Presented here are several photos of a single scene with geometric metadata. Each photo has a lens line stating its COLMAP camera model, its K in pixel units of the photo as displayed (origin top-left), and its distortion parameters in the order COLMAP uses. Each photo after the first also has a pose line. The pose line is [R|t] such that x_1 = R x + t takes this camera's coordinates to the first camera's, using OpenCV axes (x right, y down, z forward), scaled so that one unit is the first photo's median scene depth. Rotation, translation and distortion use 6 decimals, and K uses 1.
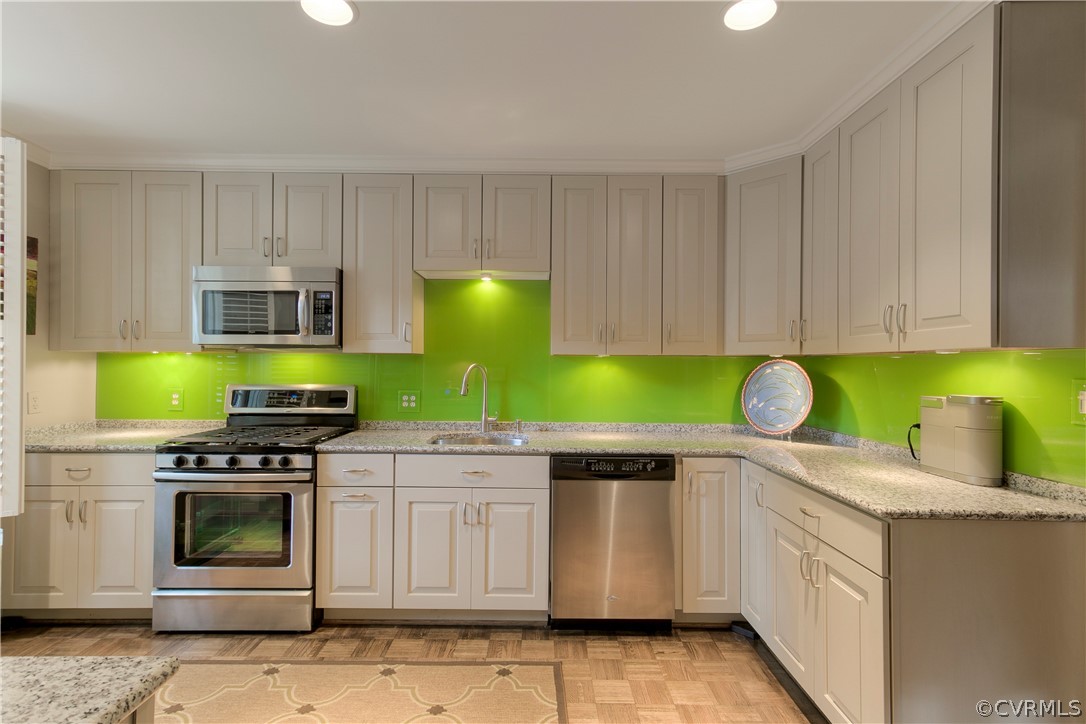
lens RADIAL K [[515.7, 0, 540.1], [0, 515.7, 363.5], [0, 0, 1]] dist [0.012884, 0.001530]
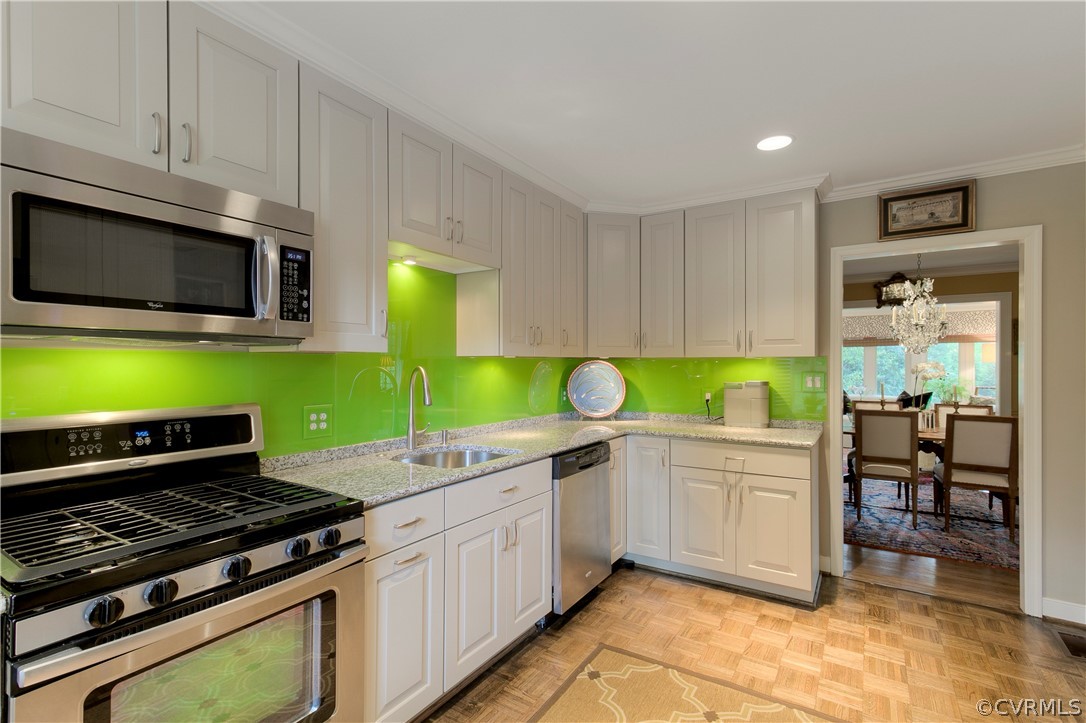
lens RADIAL K [[515.7, 0, 534.7], [0, 515.7, 361.3], [0, 0, 1]] dist [0.012884, 0.001530]
pose [[0.543450, -0.002525, 0.839438, -0.841016], [-0.000985, 0.999993, 0.003646, -0.011888], [-0.839441, -0.002809, 0.543444, 0.478289]]
